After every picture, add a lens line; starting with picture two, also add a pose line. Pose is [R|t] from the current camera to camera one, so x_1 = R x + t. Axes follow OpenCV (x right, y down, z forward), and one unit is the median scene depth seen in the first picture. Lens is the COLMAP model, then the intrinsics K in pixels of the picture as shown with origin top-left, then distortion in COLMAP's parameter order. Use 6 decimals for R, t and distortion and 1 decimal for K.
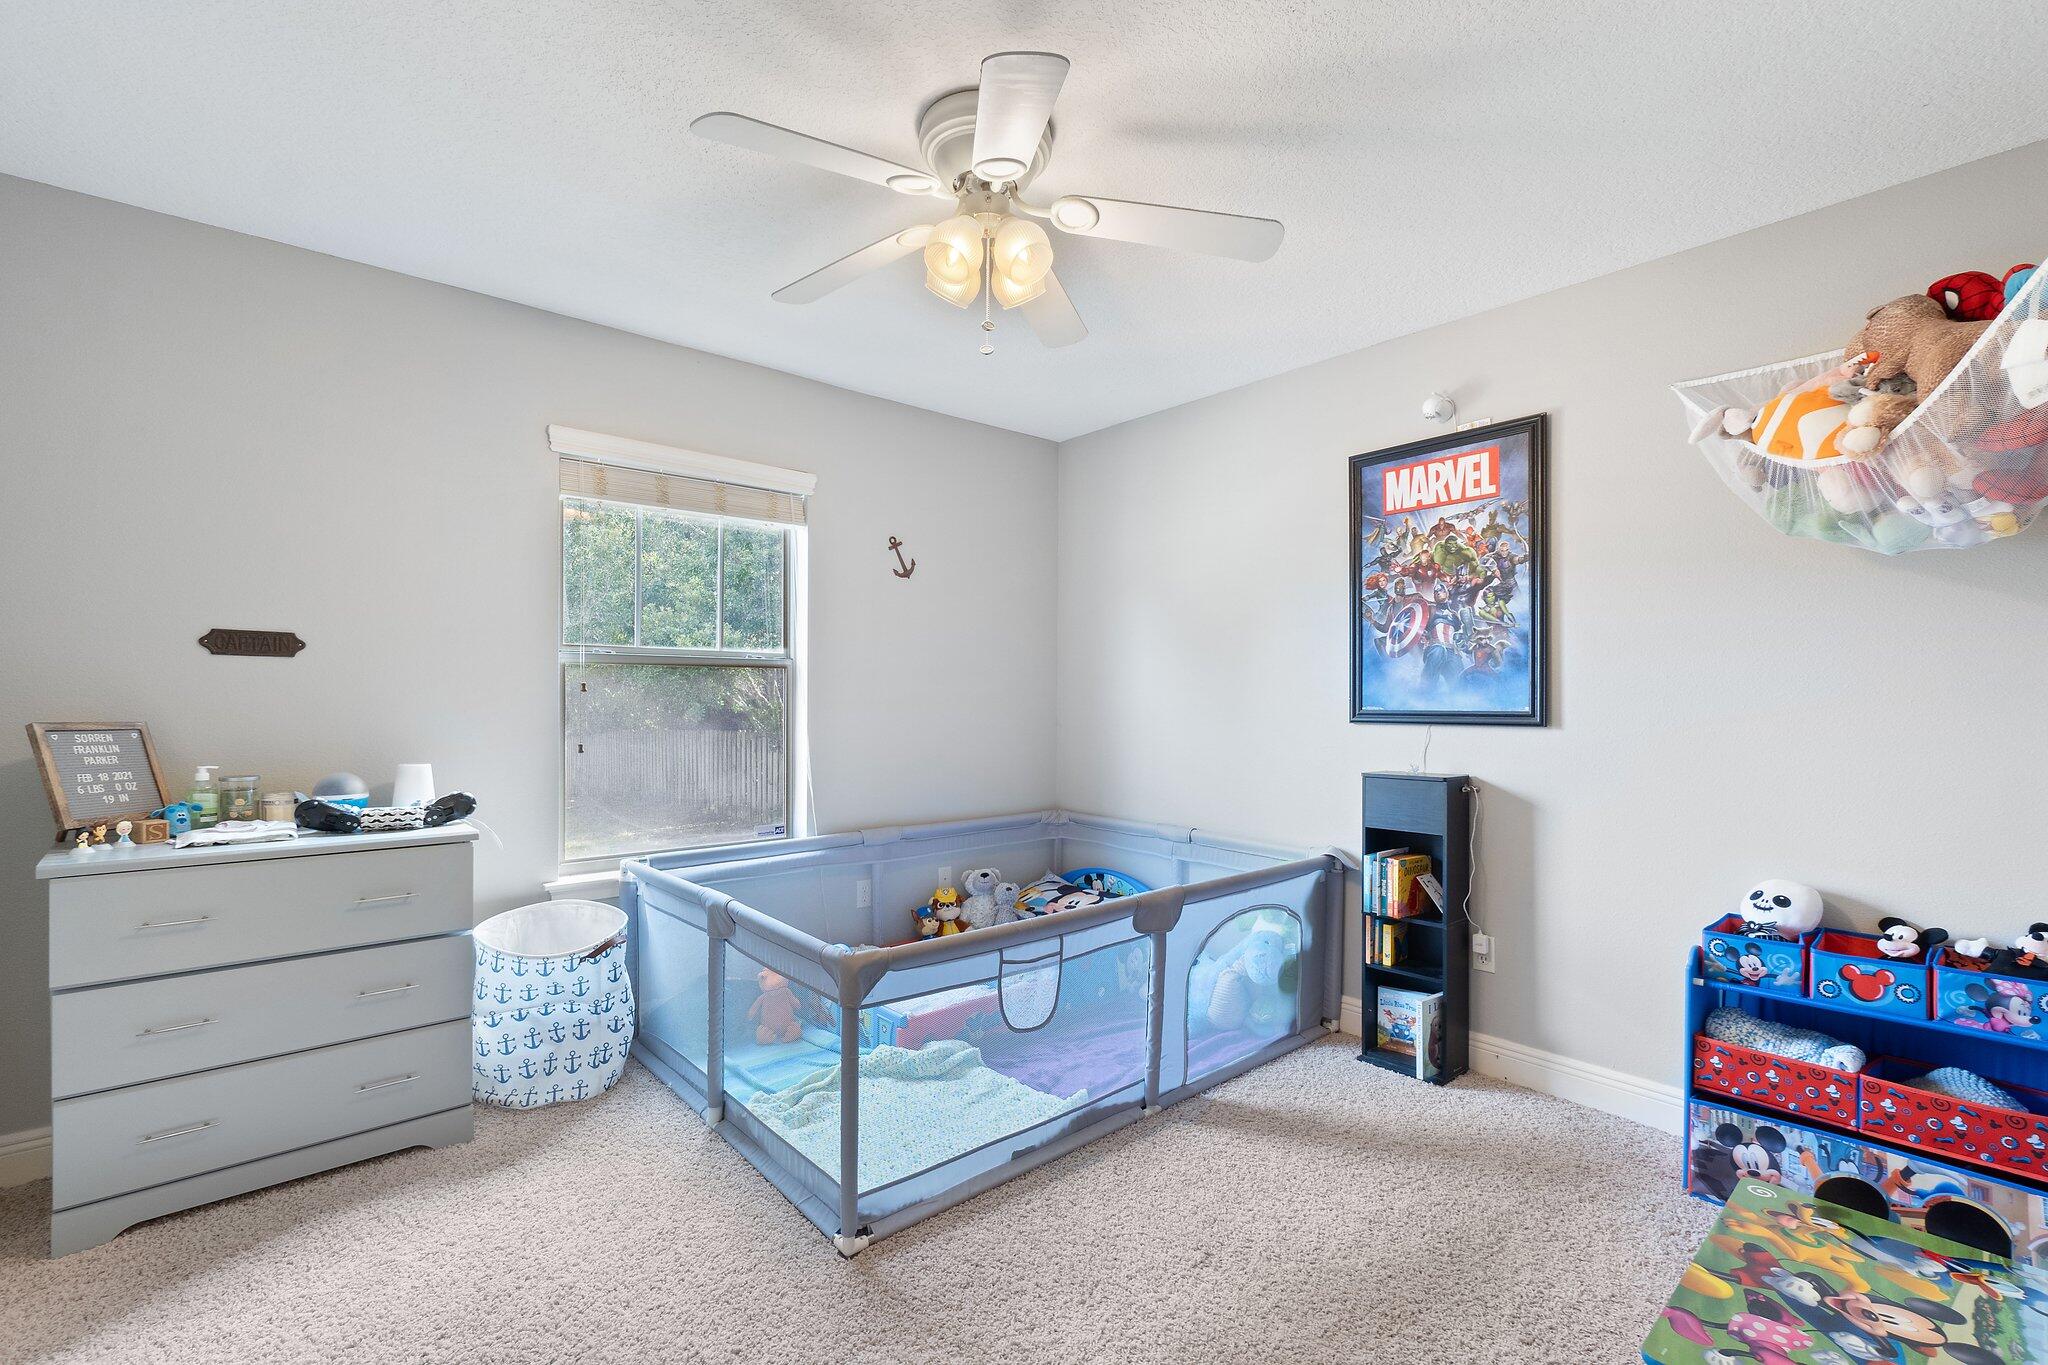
lens RADIAL K [[899.1, 0, 1036.9], [0, 899.1, 698.3], [0, 0, 1]] dist [0.000566, 0.001488]
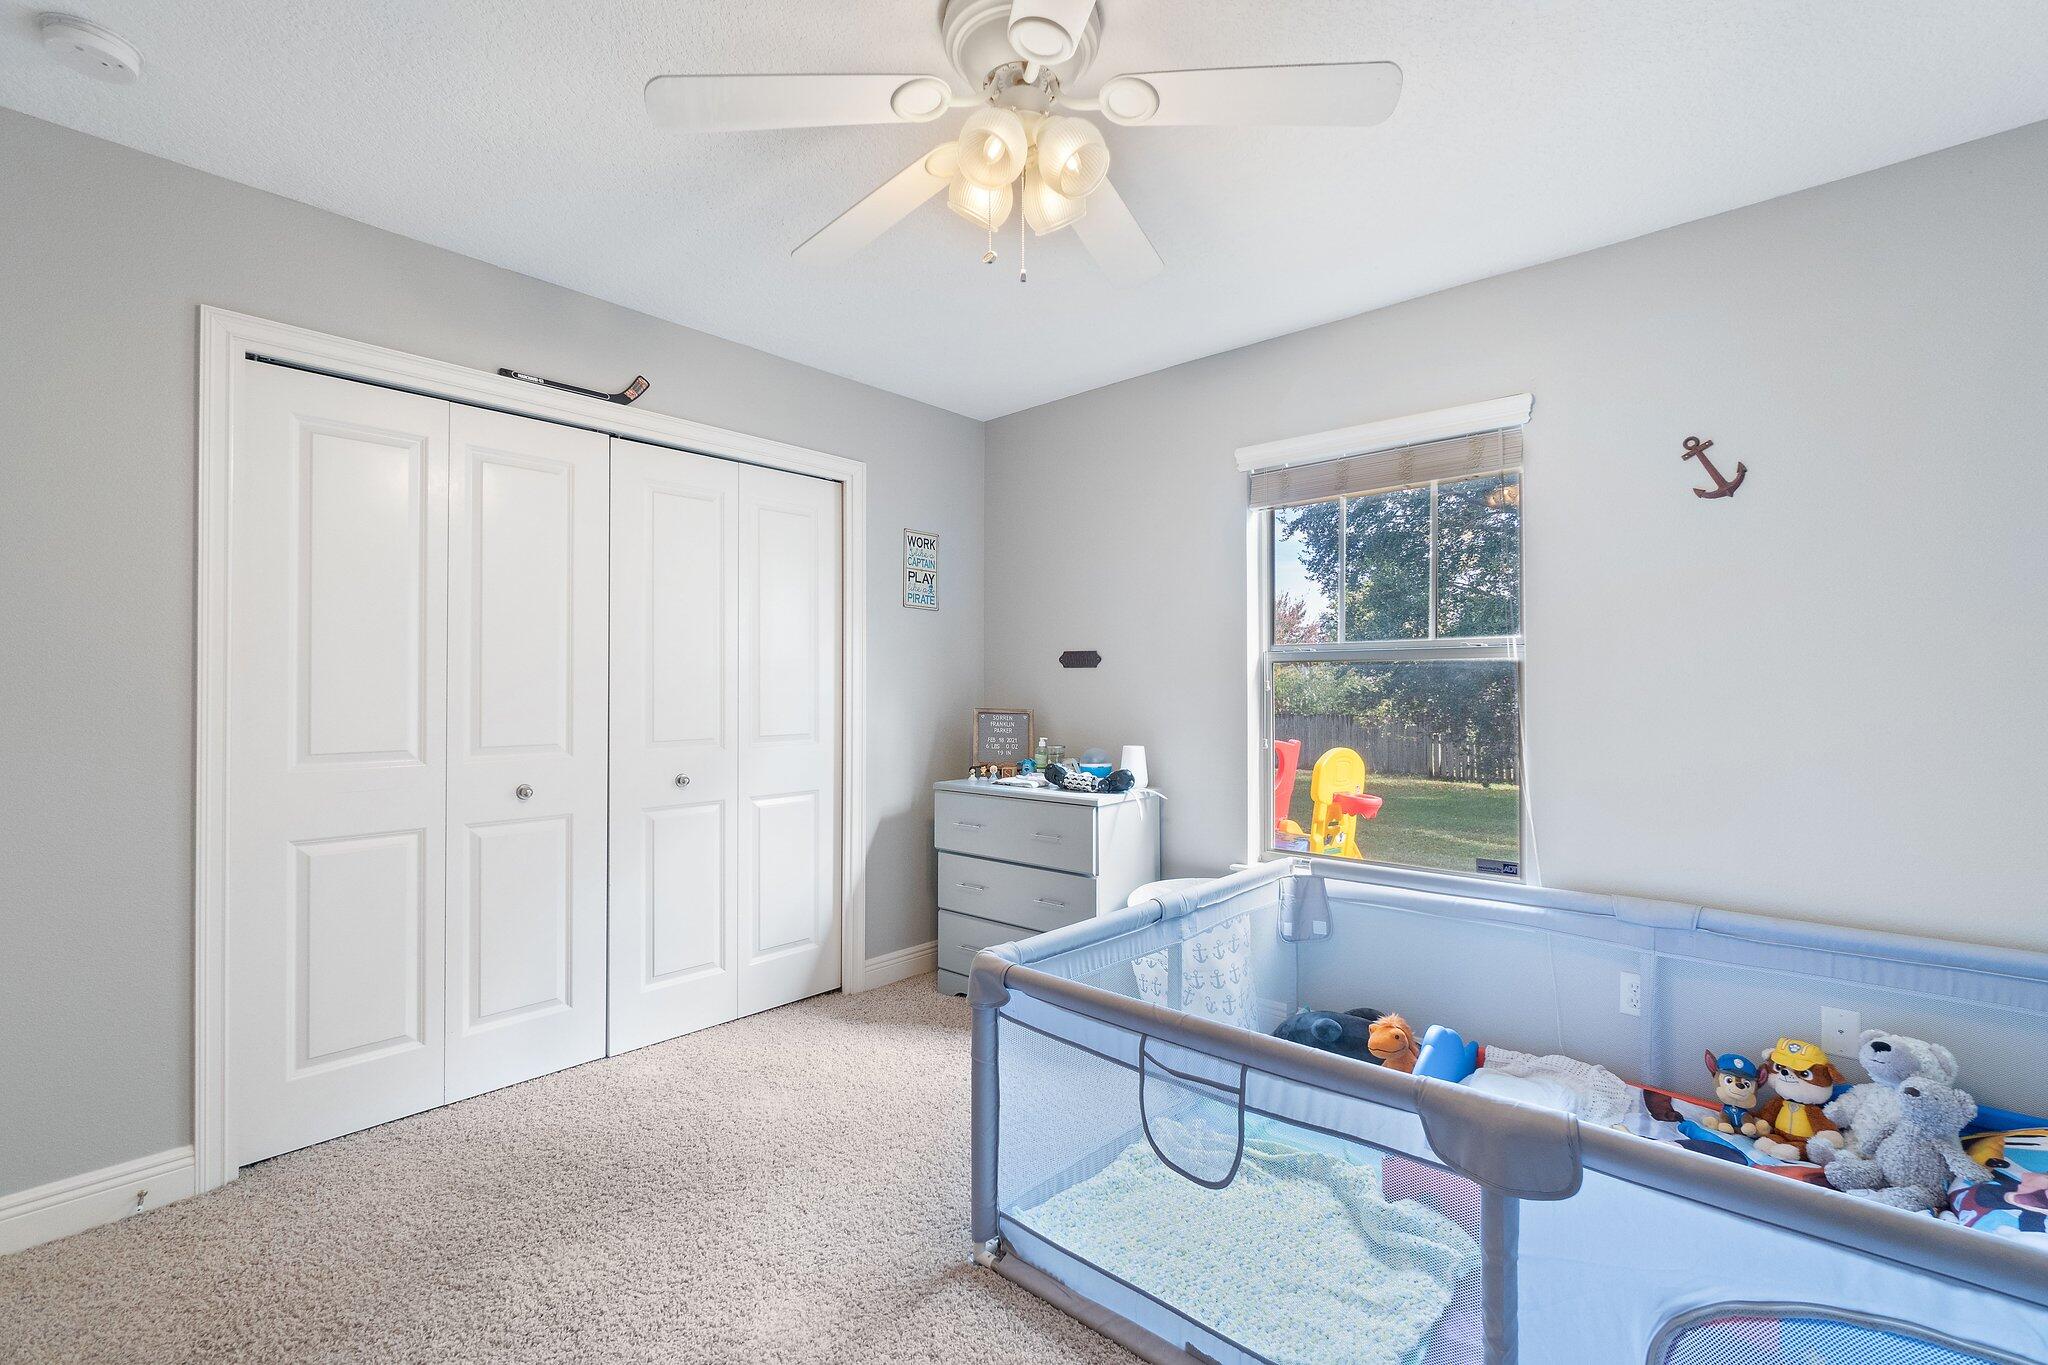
lens RADIAL K [[899.1, 0, 1036.5], [0, 899.1, 674.5], [0, 0, 1]] dist [0.000566, 0.001488]
pose [[0.124212, -0.023031, -0.991988, 0.641266], [-0.001758, 0.999724, -0.023430, 0.000171], [0.992254, 0.004654, 0.124137, 0.761044]]
